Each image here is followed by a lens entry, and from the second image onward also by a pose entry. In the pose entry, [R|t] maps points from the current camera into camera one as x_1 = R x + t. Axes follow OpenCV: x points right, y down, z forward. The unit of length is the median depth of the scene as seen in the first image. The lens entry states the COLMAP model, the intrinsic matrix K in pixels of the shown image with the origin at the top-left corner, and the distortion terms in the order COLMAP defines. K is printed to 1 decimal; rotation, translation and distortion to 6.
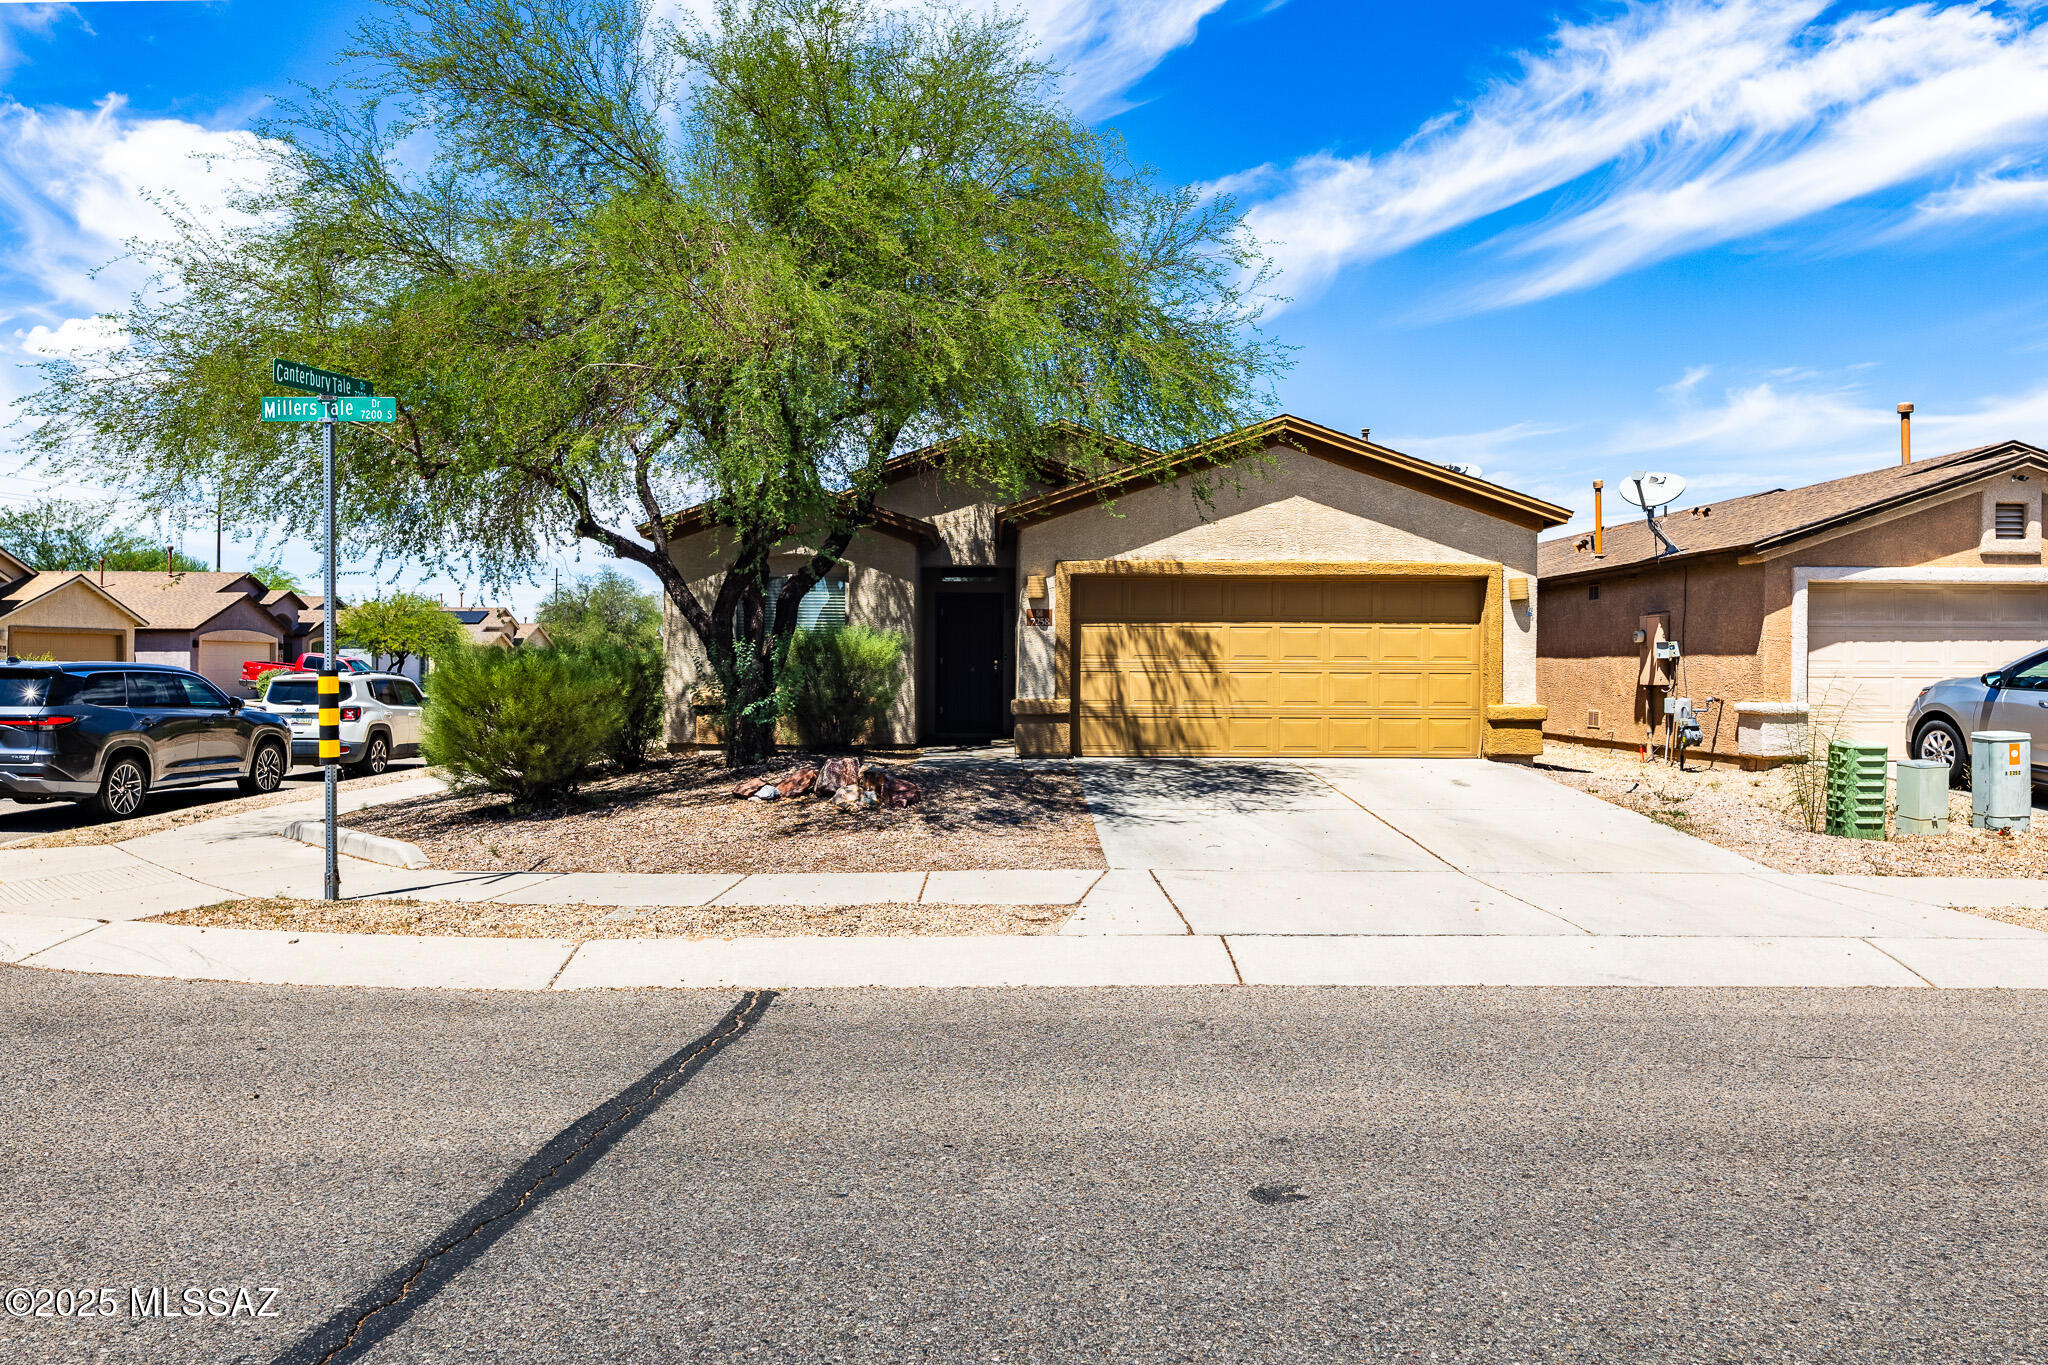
lens RADIAL K [[1339.0, 0, 1030.5], [0, 1339.0, 681.5], [0, 0, 1]] dist [0.005022, 0.002316]
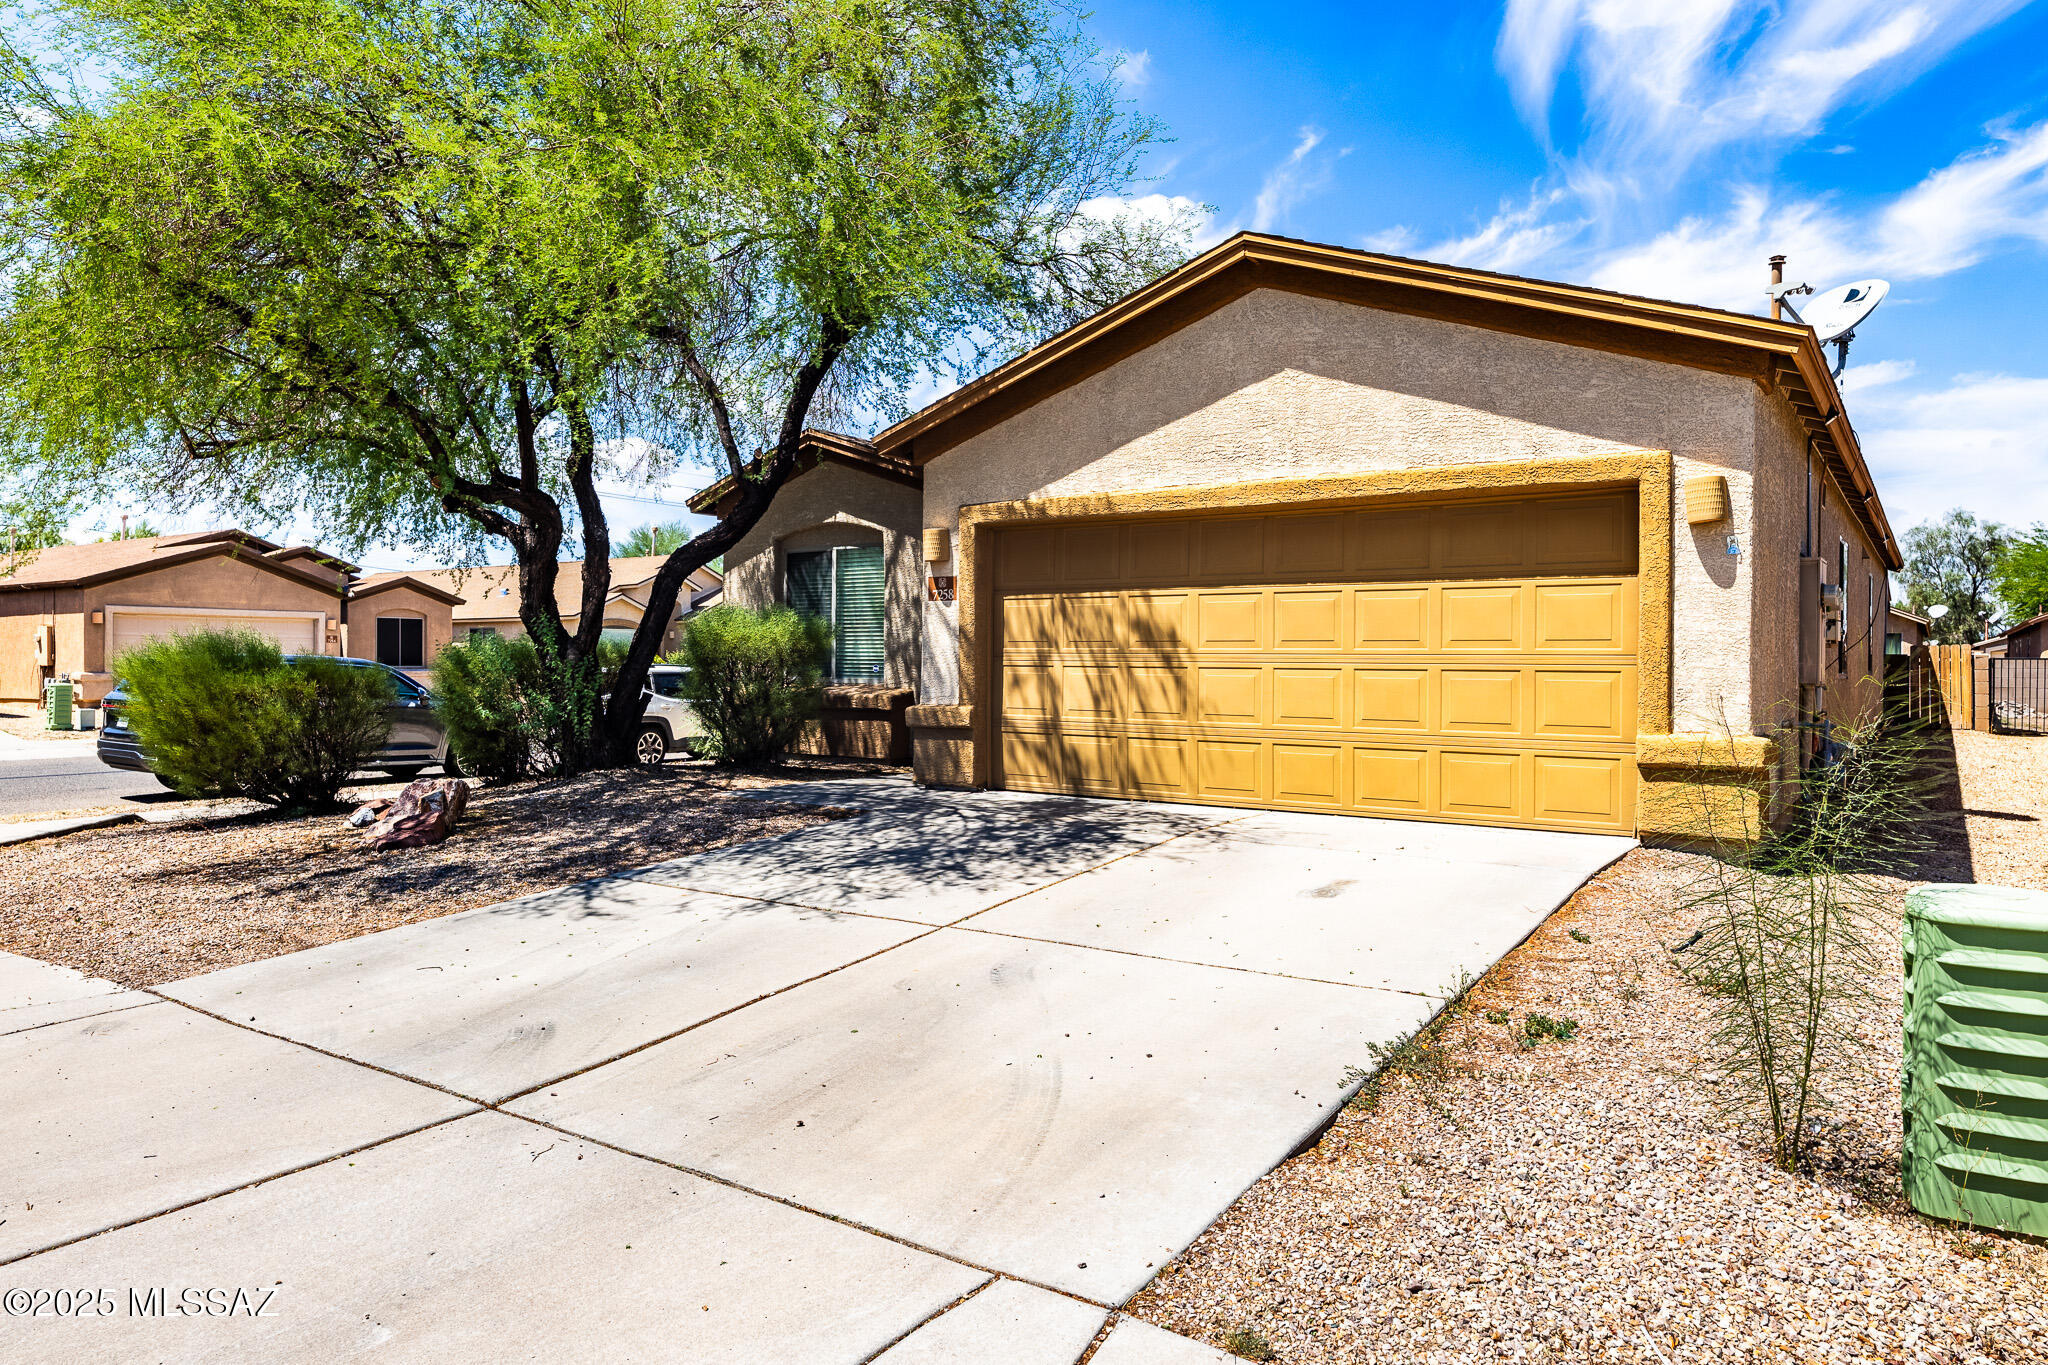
lens RADIAL K [[1339.0, 0, 1017.2], [0, 1339.0, 679.5], [0, 0, 1]] dist [0.005022, 0.002316]
pose [[0.816227, 0.008742, -0.577665, 0.442997], [-0.008946, 0.999957, 0.002493, -0.002430], [0.577662, 0.003132, 0.816270, 0.451353]]
